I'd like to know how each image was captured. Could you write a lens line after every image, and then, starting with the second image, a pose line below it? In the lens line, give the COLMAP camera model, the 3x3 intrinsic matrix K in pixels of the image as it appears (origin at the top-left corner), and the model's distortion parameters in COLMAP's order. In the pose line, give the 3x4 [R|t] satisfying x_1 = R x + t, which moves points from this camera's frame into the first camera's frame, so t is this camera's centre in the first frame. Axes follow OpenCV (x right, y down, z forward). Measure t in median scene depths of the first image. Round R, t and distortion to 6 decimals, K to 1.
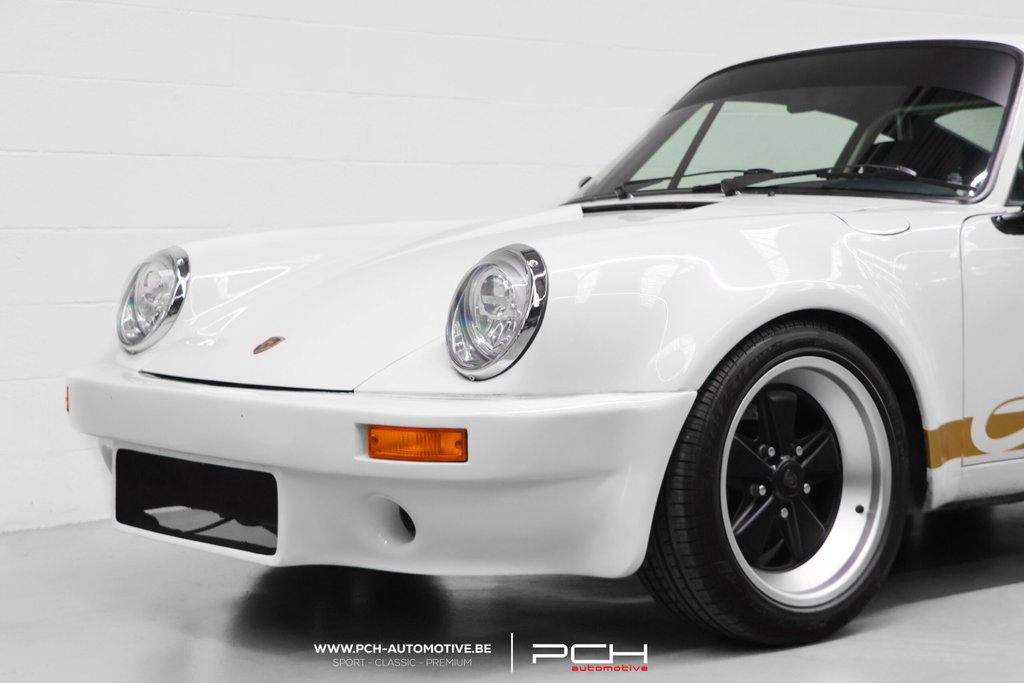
lens RADIAL K [[2026.1, 0, 512.0], [0, 2026.1, 341.5], [0, 0, 1]] dist [0.177371, 0.243451]
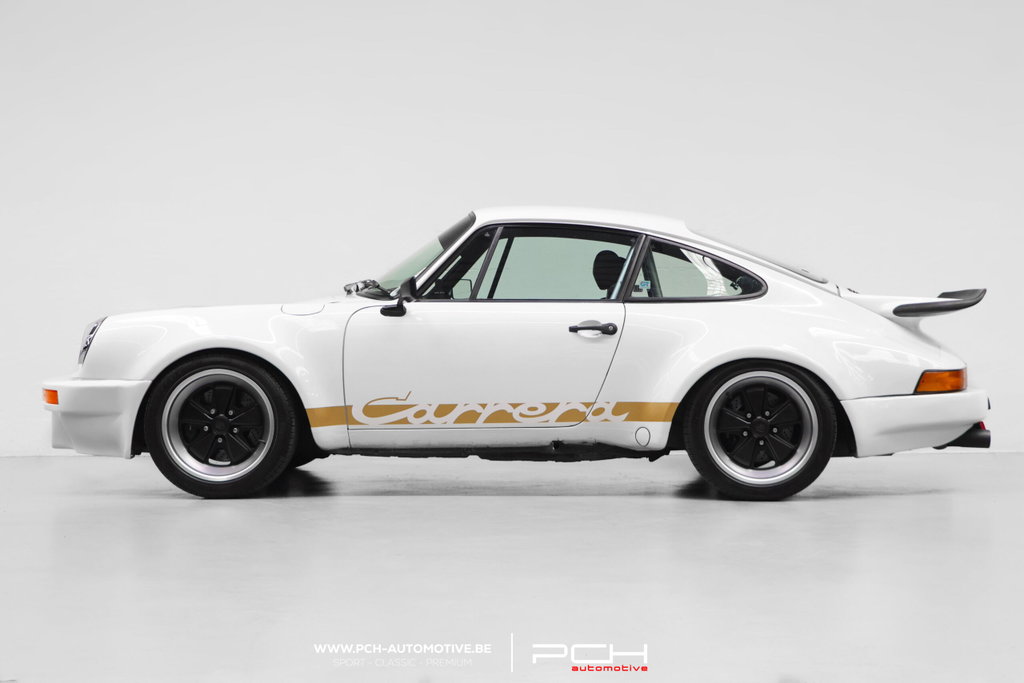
lens RADIAL K [[2026.1, 0, 512.0], [0, 2026.1, 341.5], [0, 0, 1]] dist [0.177371, 0.243451]
pose [[0.733312, 0.014648, -0.679734, 1.874114], [-0.044257, 0.998676, -0.026225, 0.021219], [0.678450, 0.049314, 0.732989, -0.414728]]
